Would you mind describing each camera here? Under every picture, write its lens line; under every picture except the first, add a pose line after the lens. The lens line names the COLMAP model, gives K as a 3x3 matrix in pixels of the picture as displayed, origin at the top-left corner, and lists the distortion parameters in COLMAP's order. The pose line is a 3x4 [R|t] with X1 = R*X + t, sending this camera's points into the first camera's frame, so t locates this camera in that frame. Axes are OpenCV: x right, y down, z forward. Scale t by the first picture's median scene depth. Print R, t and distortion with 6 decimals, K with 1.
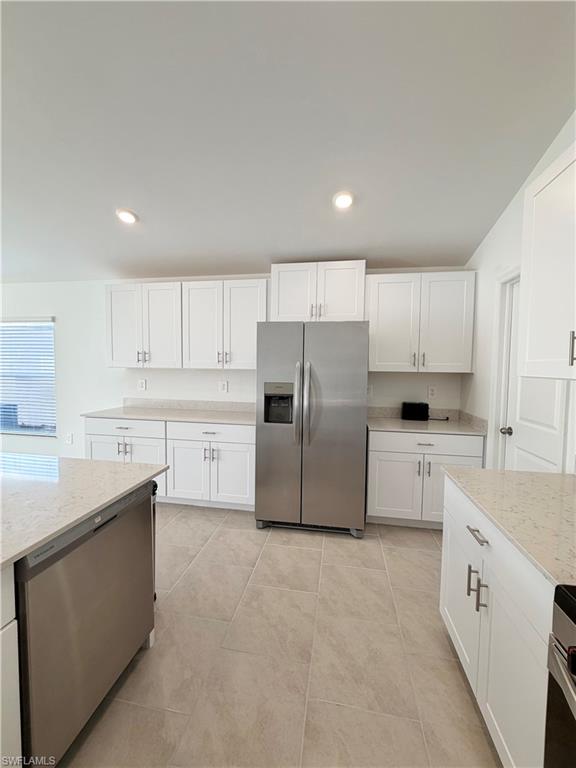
lens RADIAL K [[306.4, 0, 290.4], [0, 306.4, 383.4], [0, 0, 1]] dist [0.002169, -0.000198]
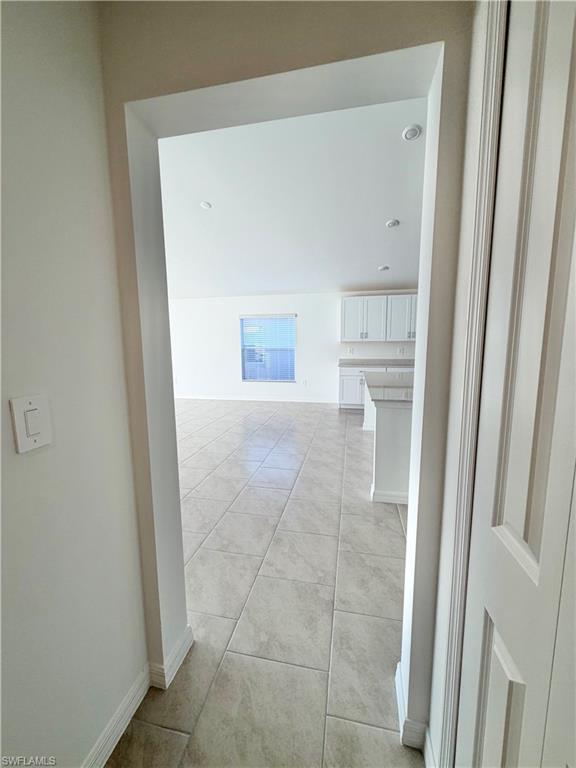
lens RADIAL K [[306.4, 0, 286.3], [0, 306.4, 384.5], [0, 0, 1]] dist [0.002169, -0.000198]
pose [[0.999004, -0.013271, -0.042612, -0.954969], [0.016708, 0.996545, 0.081351, 0.057299], [0.041386, -0.081982, 0.995774, -1.008013]]
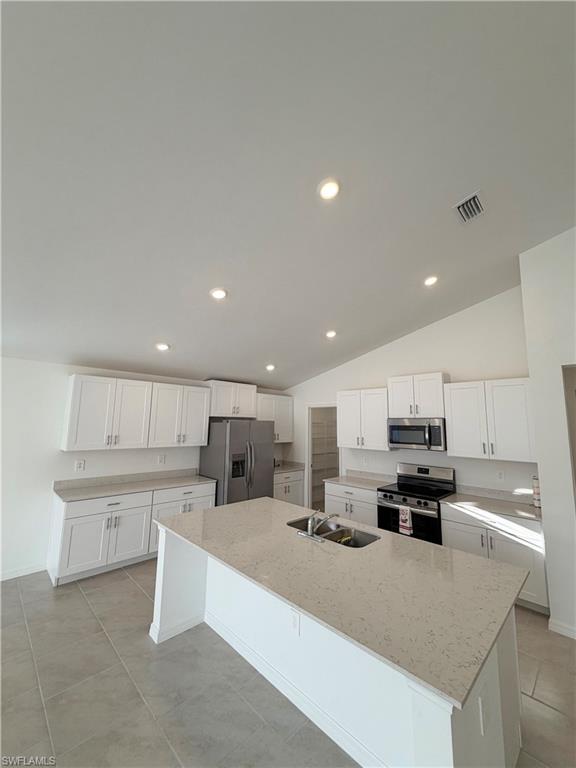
lens RADIAL K [[306.4, 0, 287.0], [0, 306.4, 382.0], [0, 0, 1]] dist [0.002169, -0.000198]
pose [[0.582262, 0.109952, 0.805532, -1.147832], [0.033958, 0.986659, -0.159221, -0.103823], [-0.812292, 0.120063, 0.570760, -0.255870]]
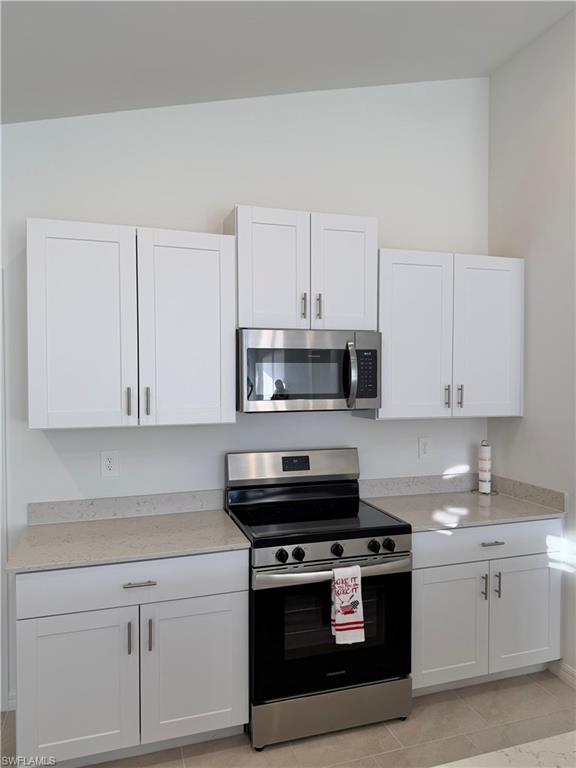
lens RADIAL K [[539.5, 0, 288.5], [0, 539.5, 385.2], [0, 0, 1]] dist [0.074420, -0.001227]
pose [[-0.468586, -0.027189, 0.882999, -0.483414], [0.043626, 0.997595, 0.053868, -0.100728], [-0.882340, 0.063763, -0.466273, 0.533777]]
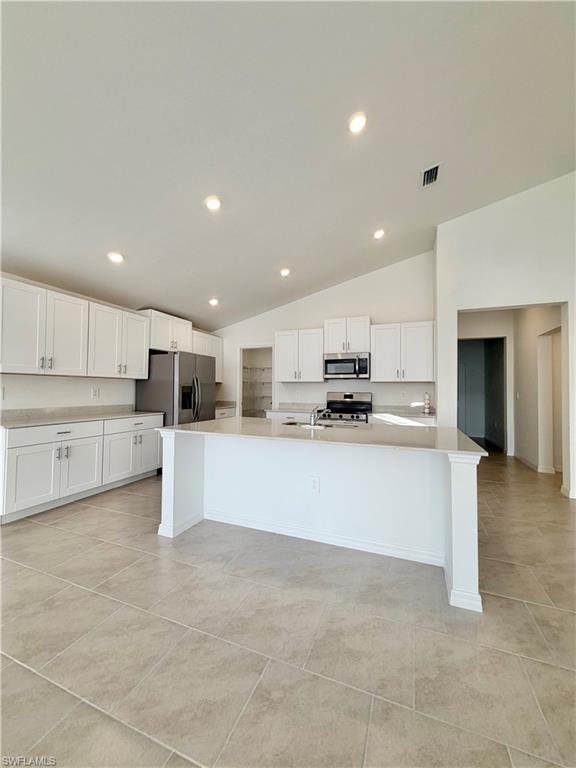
lens RADIAL K [[306.4, 0, 287.3], [0, 306.4, 382.5], [0, 0, 1]] dist [0.002169, -0.000198]
pose [[0.213437, 0.014507, 0.976849, -1.382388], [0.047031, 0.998578, -0.025106, 0.039878], [-0.975824, 0.051301, 0.212451, 0.046537]]
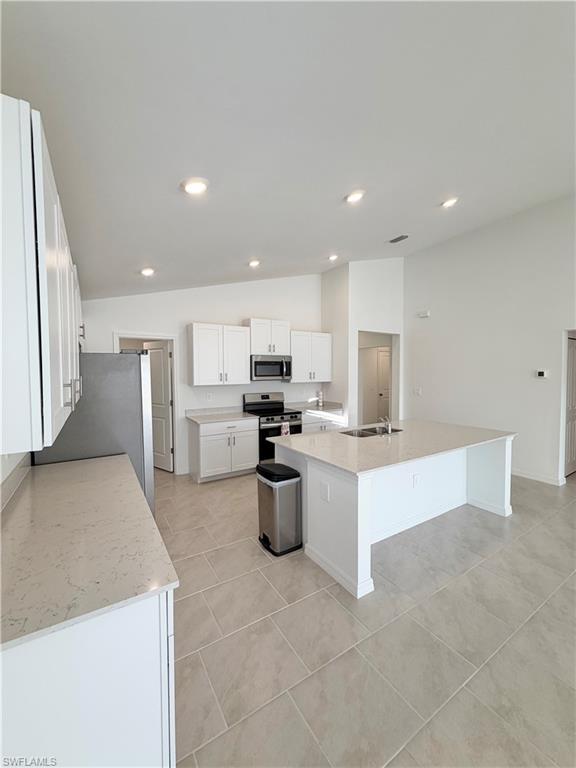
lens RADIAL K [[306.4, 0, 289.1], [0, 306.4, 382.3], [0, 0, 1]] dist [0.002169, -0.000198]
pose [[-0.672917, -0.037877, 0.738748, -1.016364], [0.035499, 0.995884, 0.083396, -0.133207], [-0.738866, 0.082344, -0.668802, 1.139175]]
